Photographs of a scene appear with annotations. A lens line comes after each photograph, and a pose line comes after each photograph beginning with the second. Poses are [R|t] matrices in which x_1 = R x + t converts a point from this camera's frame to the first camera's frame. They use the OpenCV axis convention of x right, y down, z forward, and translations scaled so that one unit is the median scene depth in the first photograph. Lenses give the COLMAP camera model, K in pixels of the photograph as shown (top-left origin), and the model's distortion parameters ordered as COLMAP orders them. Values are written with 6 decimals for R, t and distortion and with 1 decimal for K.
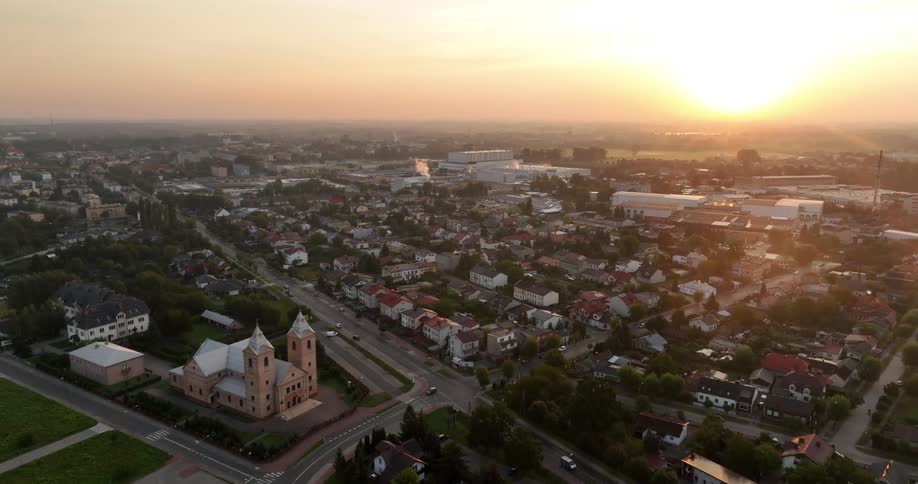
lens RADIAL K [[644.2, 0, 462.9], [0, 644.2, 241.0], [0, 0, 1]] dist [0.006133, 0.002901]
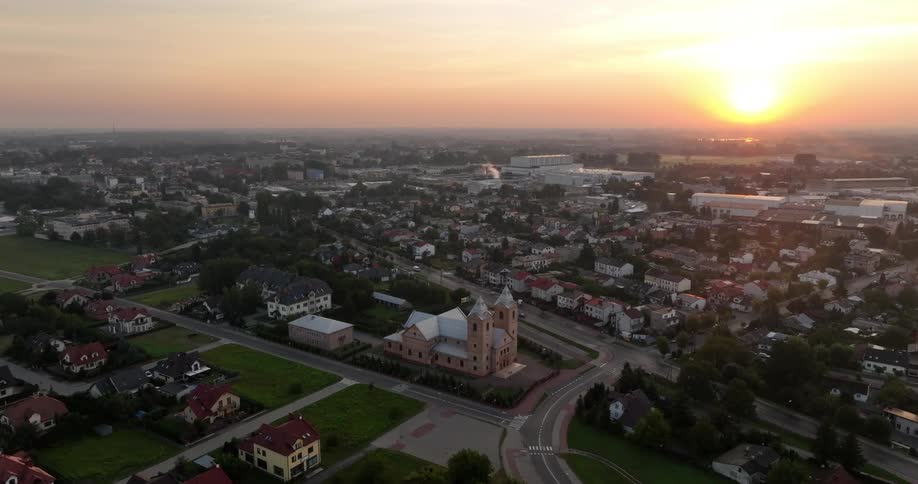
lens RADIAL K [[644.2, 0, 462.9], [0, 644.2, 241.0], [0, 0, 1]] dist [0.006133, 0.002901]
pose [[0.999023, 0.003588, -0.044053, -0.196650], [-0.004106, 0.999923, -0.011686, 0.031401], [0.044008, 0.011855, 0.998961, -0.100316]]
